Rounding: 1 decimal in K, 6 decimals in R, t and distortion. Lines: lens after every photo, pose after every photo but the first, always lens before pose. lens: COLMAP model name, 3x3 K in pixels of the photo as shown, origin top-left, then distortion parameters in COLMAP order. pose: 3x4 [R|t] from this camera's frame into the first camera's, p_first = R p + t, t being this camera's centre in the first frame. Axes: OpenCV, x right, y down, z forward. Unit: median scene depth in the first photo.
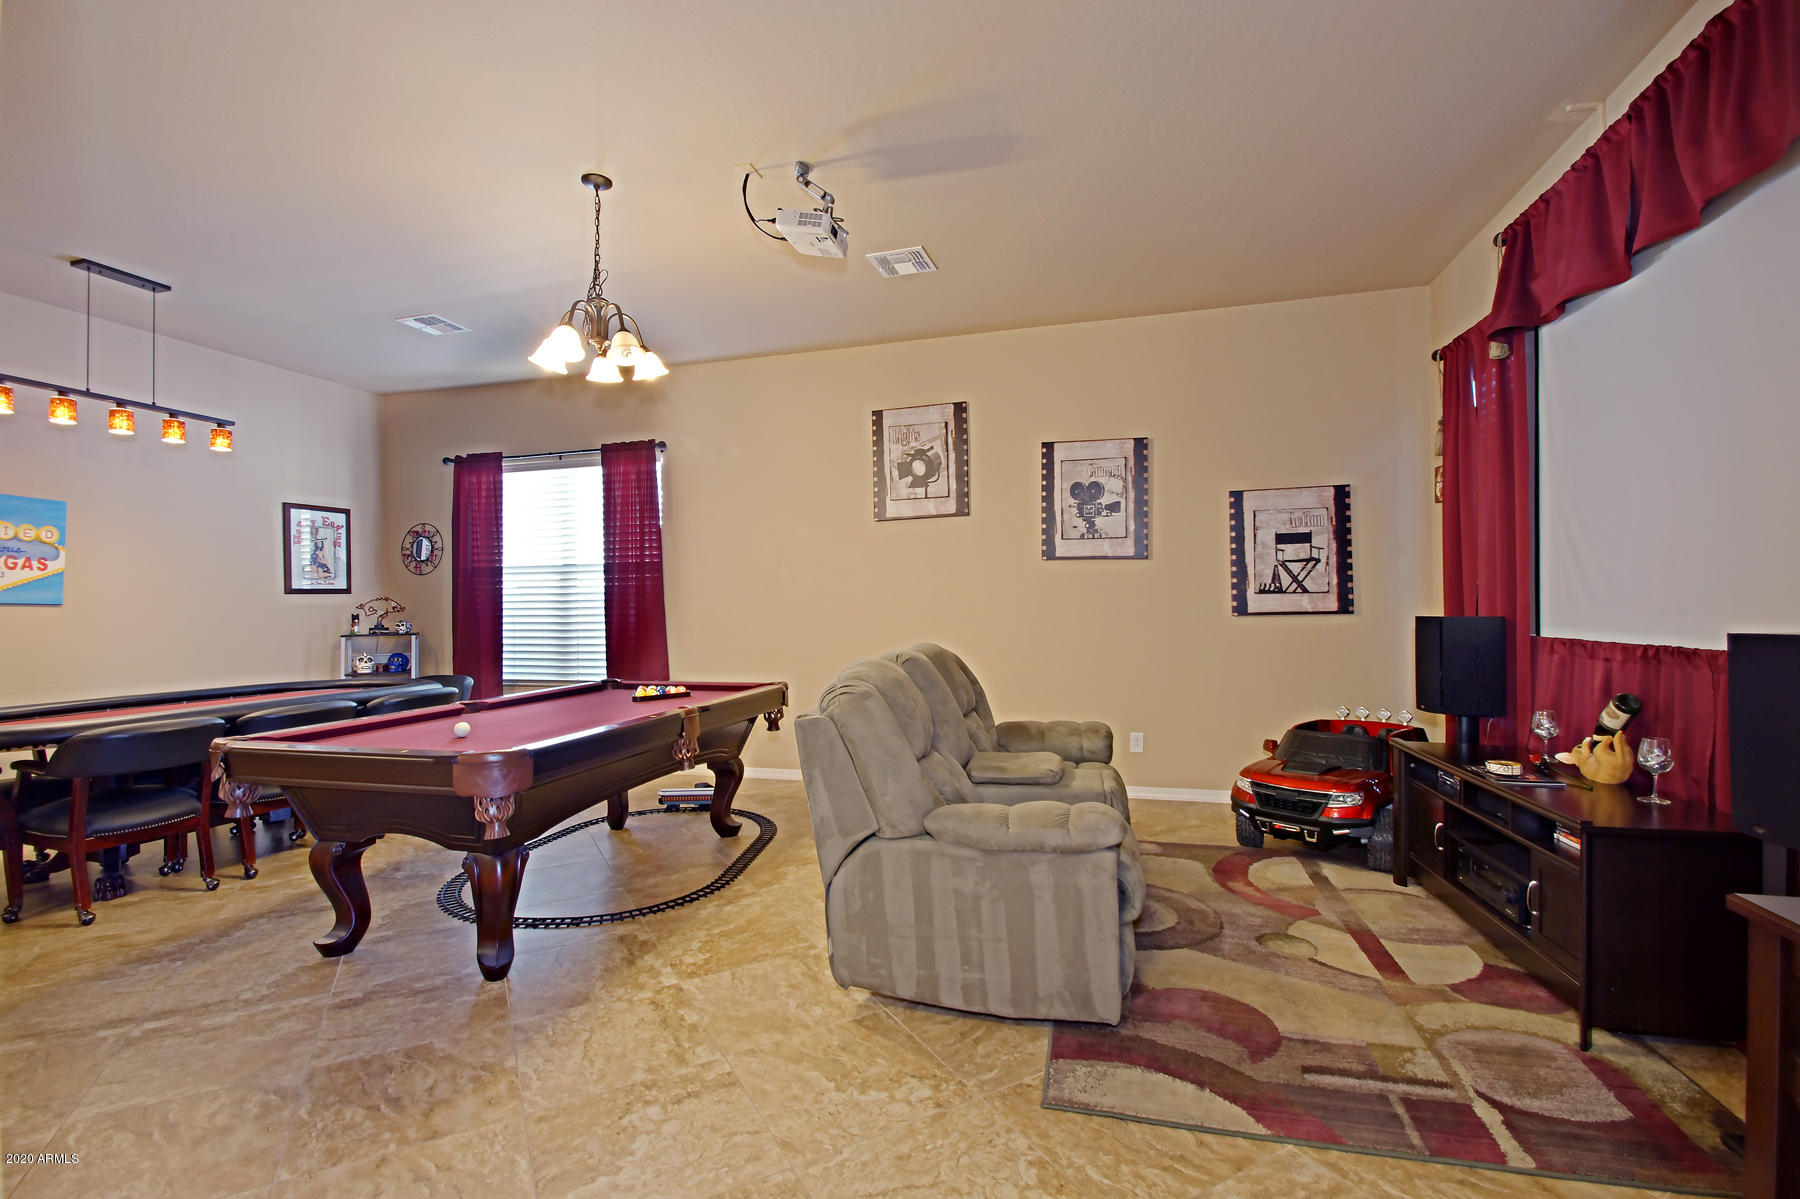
lens RADIAL K [[798.9, 0, 873.8], [0, 798.9, 596.4], [0, 0, 1]] dist [0.001448, -0.011464]
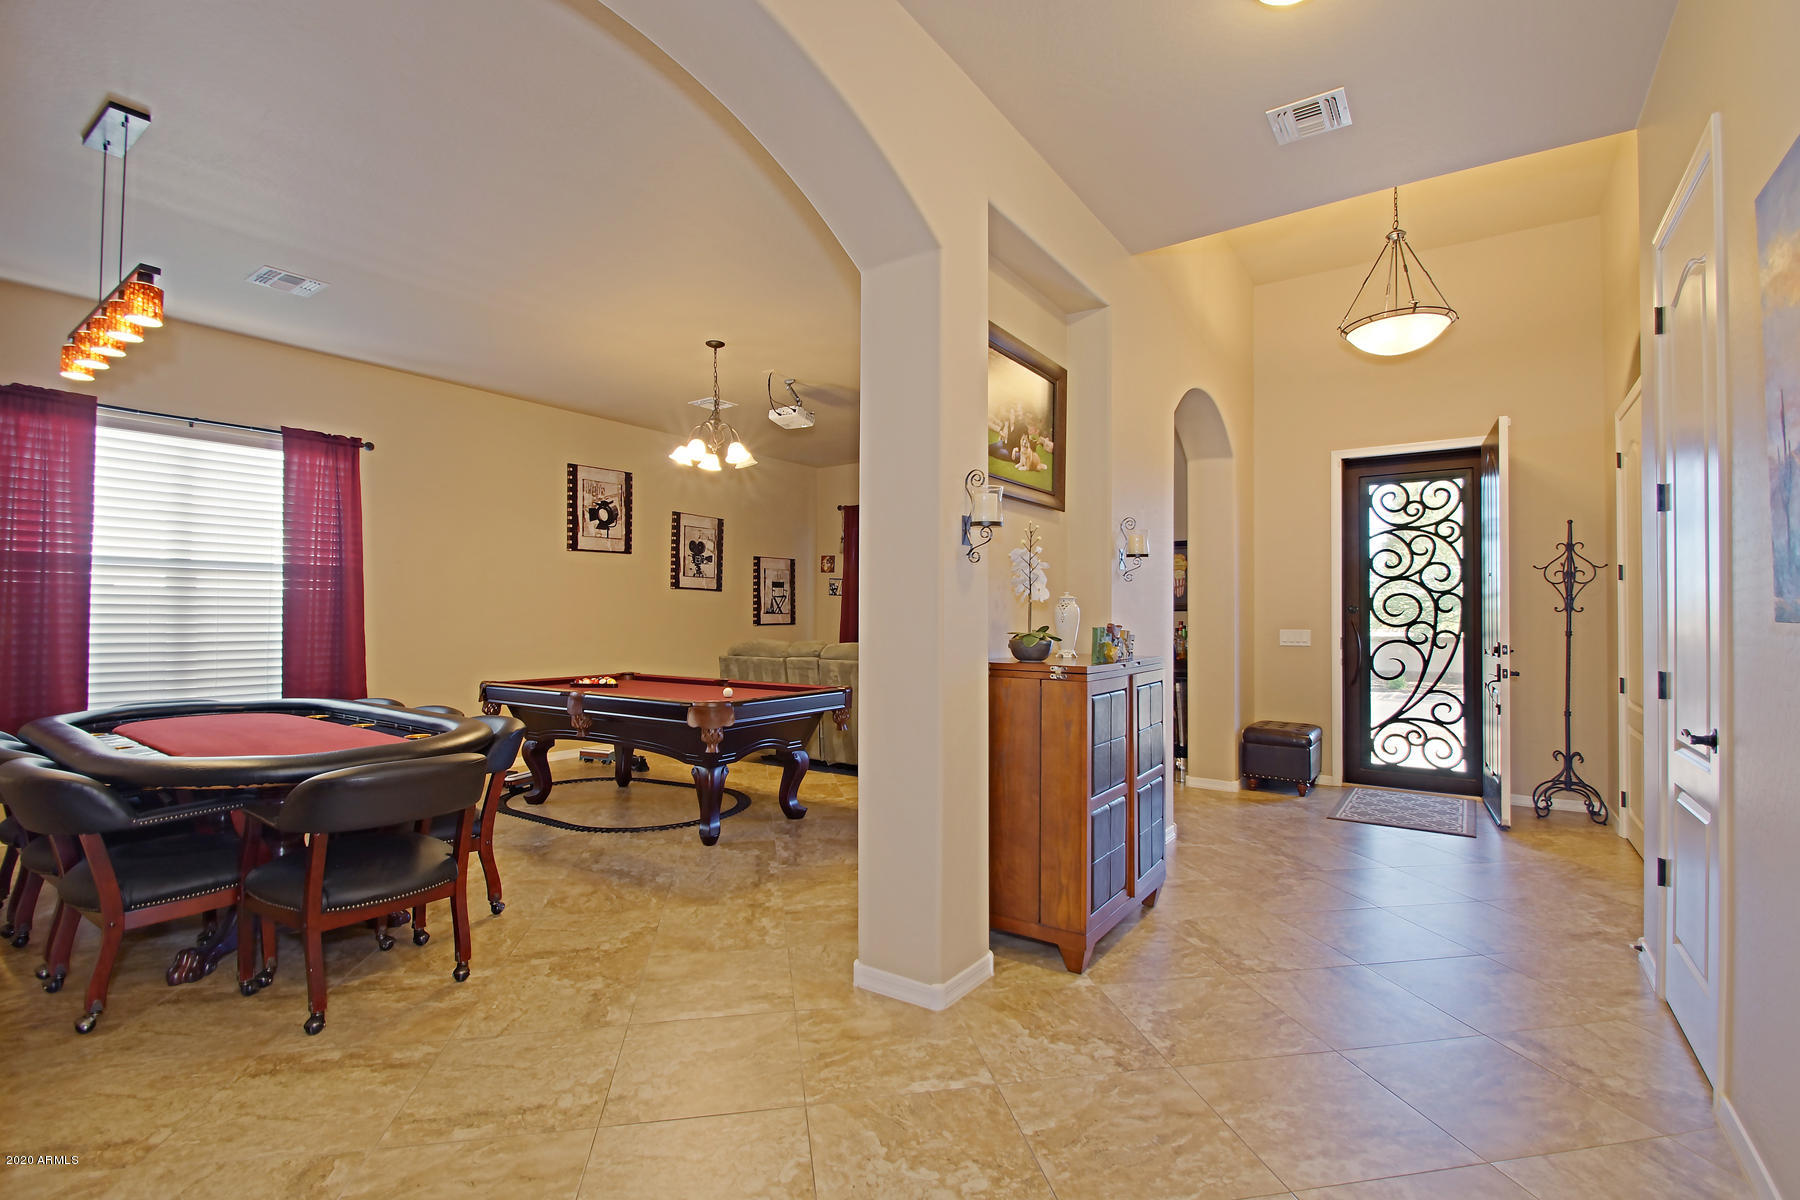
lens RADIAL K [[819.0, 0, 900.0], [0, 819.0, 600.0], [0, 0, 1]] dist [0.019122, -0.025361]
pose [[0.320555, 0.033695, 0.946631, -1.148851], [-0.017621, 0.999406, -0.029606, 0.014946], [-0.947066, -0.007190, 0.320958, 0.090957]]
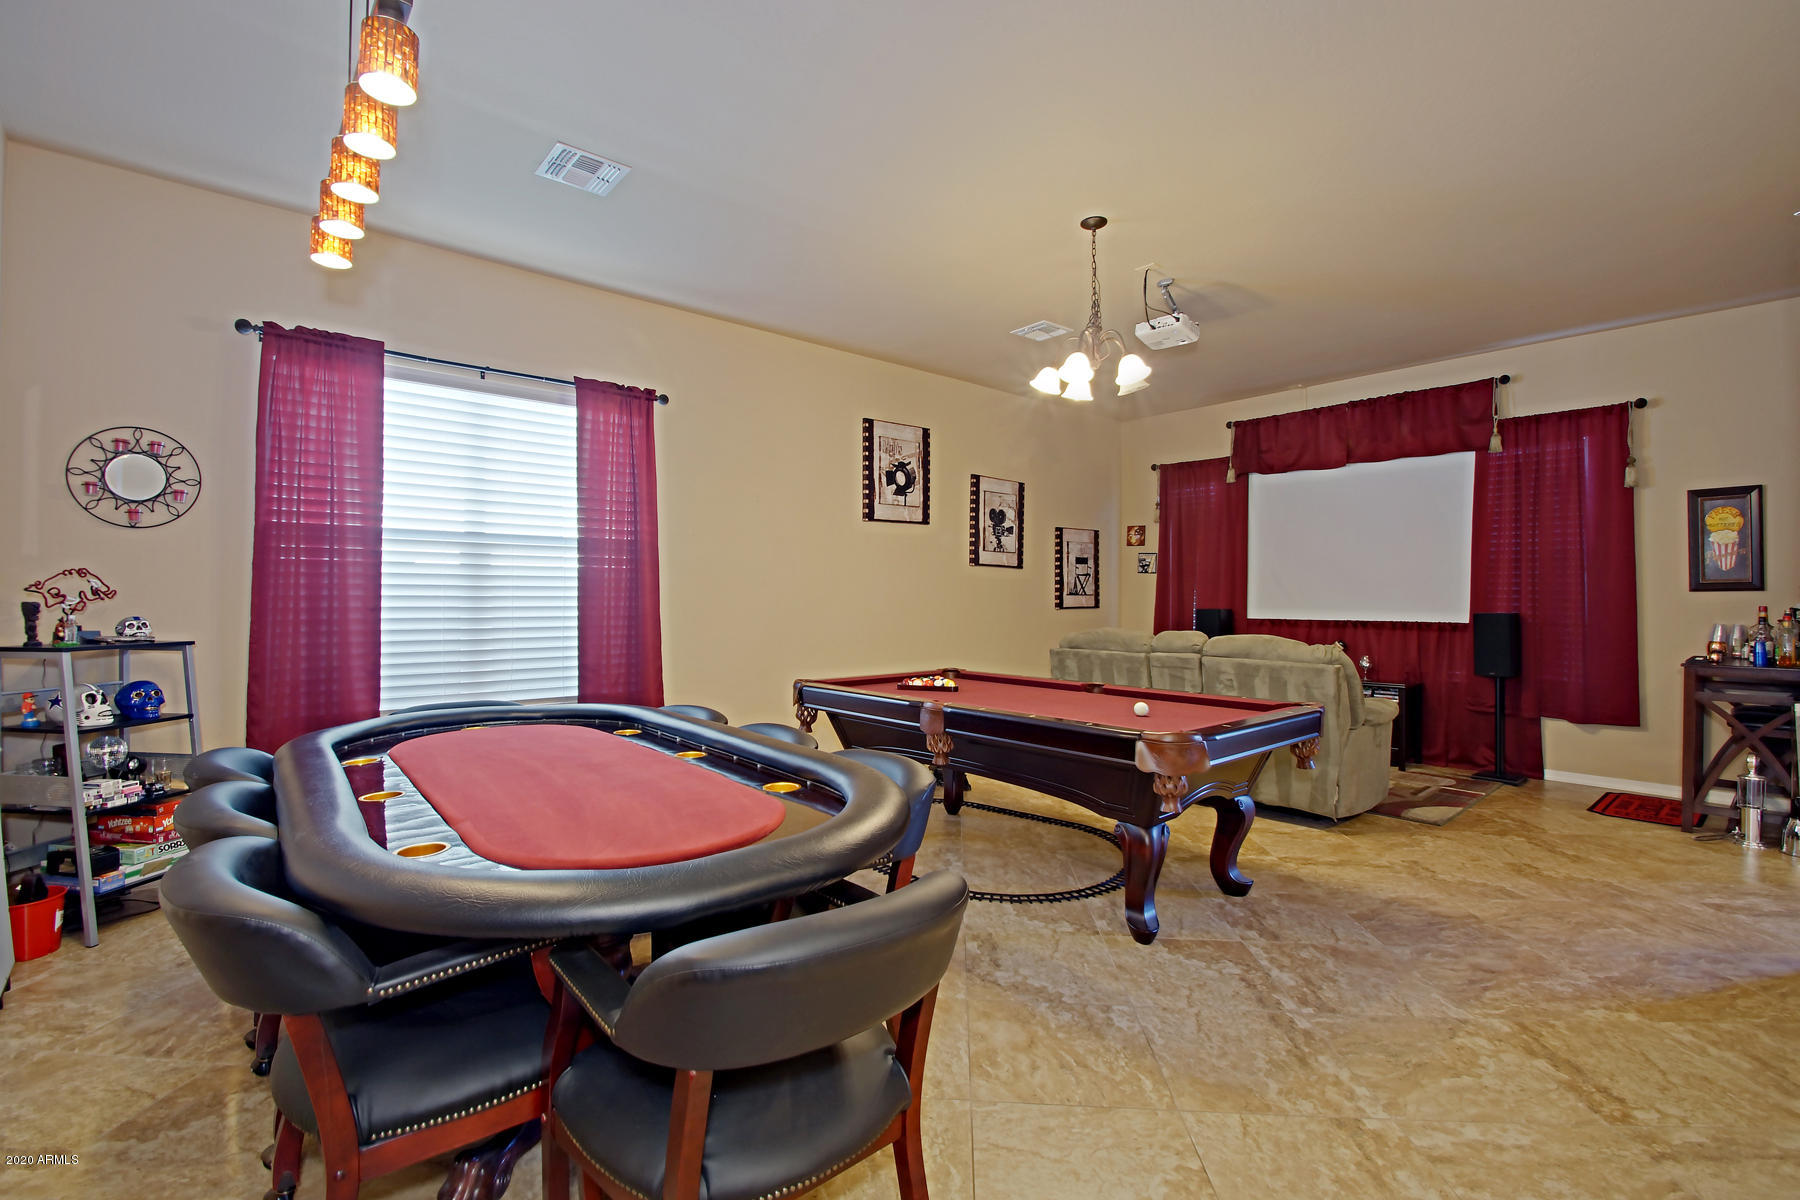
lens RADIAL K [[805.9, 0, 899.3], [0, 805.9, 595.3], [0, 0, 1]] dist [0.003559, -0.013385]
pose [[0.545124, 0.017345, 0.838176, -0.956609], [-0.019990, 0.999771, -0.007688, 0.014910], [-0.838117, -0.012564, 0.545346, 0.398170]]
